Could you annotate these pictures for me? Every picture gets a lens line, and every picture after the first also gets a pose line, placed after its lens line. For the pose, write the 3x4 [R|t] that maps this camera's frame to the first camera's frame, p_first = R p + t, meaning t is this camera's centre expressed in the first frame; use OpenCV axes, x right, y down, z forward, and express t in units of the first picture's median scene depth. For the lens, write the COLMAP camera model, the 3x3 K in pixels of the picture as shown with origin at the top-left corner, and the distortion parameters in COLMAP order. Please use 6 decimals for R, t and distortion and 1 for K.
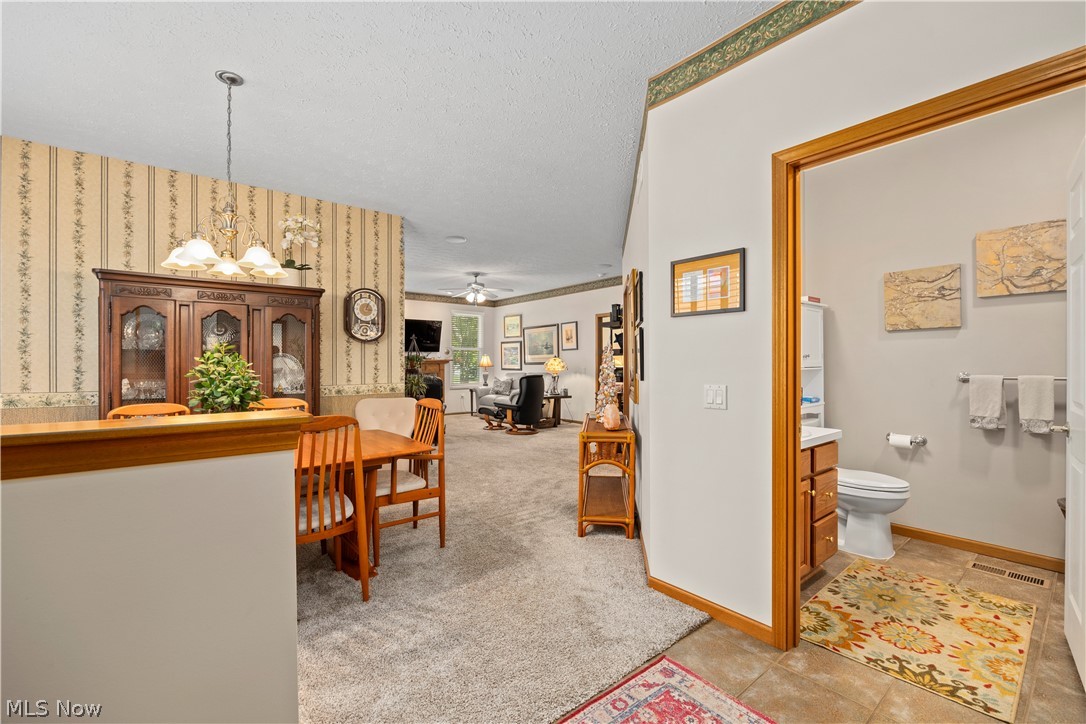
lens RADIAL K [[455.3, 0, 539.6], [0, 455.3, 365.3], [0, 0, 1]] dist [-0.013783, -0.000295]
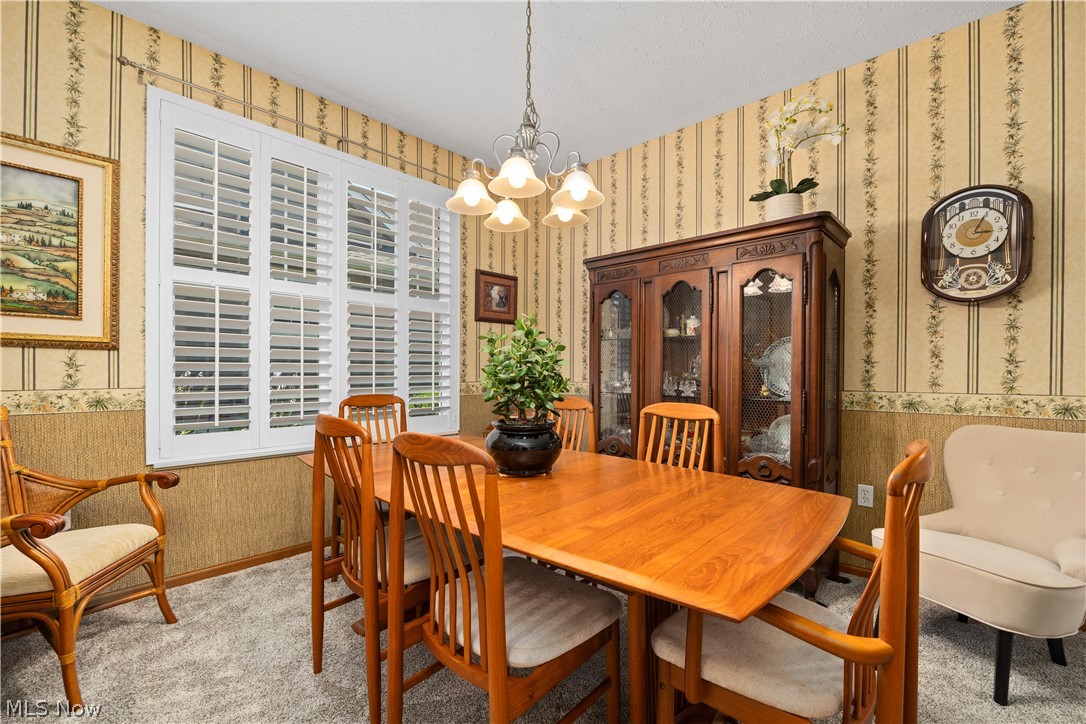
lens RADIAL K [[467.3, 0, 544.8], [0, 467.3, 370.6], [0, 0, 1]] dist [-0.000301, -0.000130]
pose [[0.174708, 0.001221, -0.984619, 0.022106], [-0.004570, 0.999989, 0.000429, 0.037191], [0.984610, 0.004425, 0.174712, 0.899138]]
